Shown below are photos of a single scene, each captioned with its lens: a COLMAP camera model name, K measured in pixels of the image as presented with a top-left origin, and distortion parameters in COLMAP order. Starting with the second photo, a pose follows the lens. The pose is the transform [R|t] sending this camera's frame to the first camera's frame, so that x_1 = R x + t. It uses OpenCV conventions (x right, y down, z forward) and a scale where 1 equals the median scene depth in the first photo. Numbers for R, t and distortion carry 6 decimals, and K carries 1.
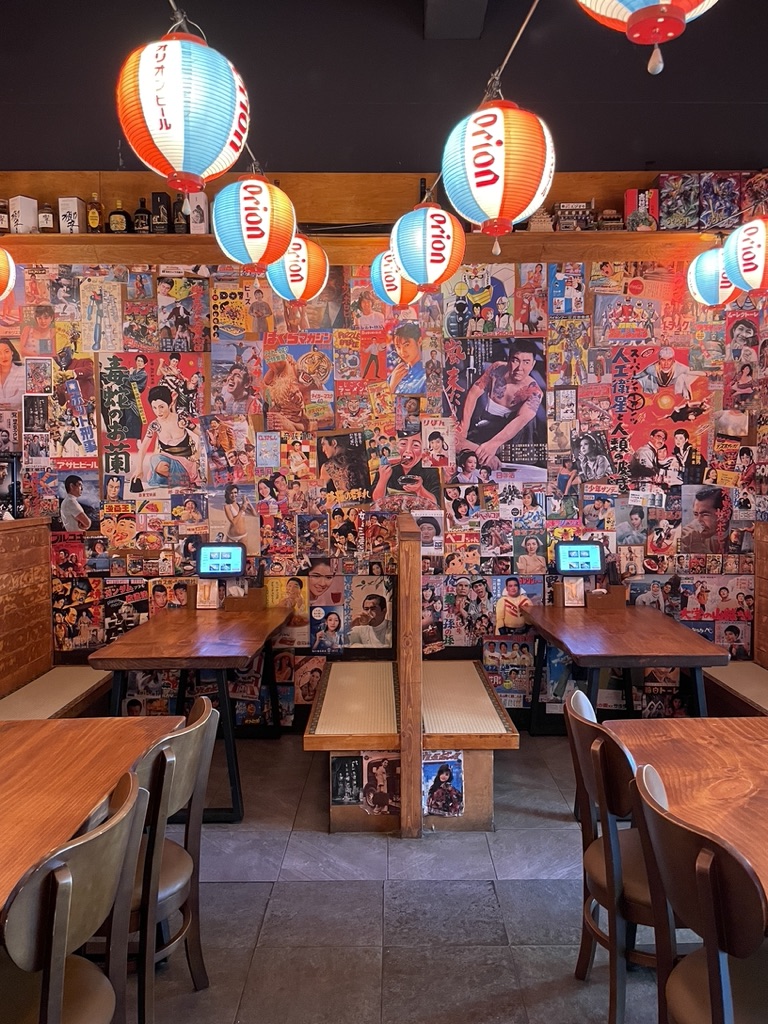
lens RADIAL K [[773.1, 0, 384.4], [0, 773.1, 508.7], [0, 0, 1]] dist [0.103256, -0.151912]
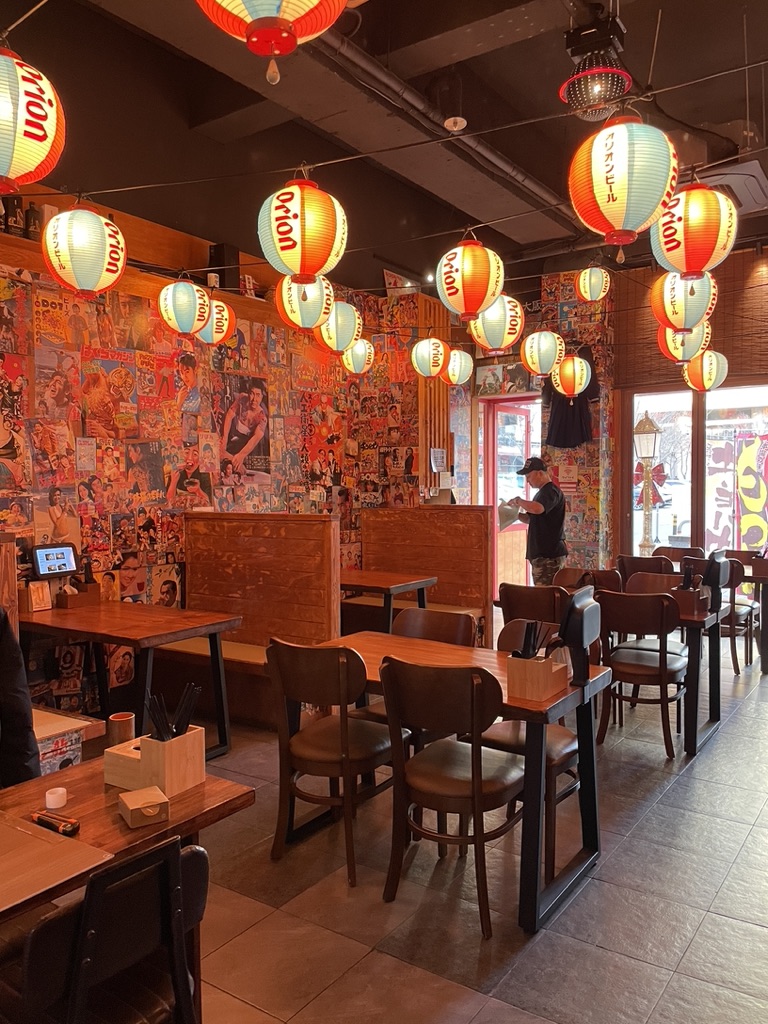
lens RADIAL K [[773.1, 0, 384.4], [0, 773.1, 508.7], [0, 0, 1]] dist [0.103256, -0.151912]
pose [[0.582602, -0.028197, 0.812268, -0.787074], [0.040101, 0.999178, 0.005922, 0.008742], [-0.811767, 0.029123, 0.583254, 0.041782]]
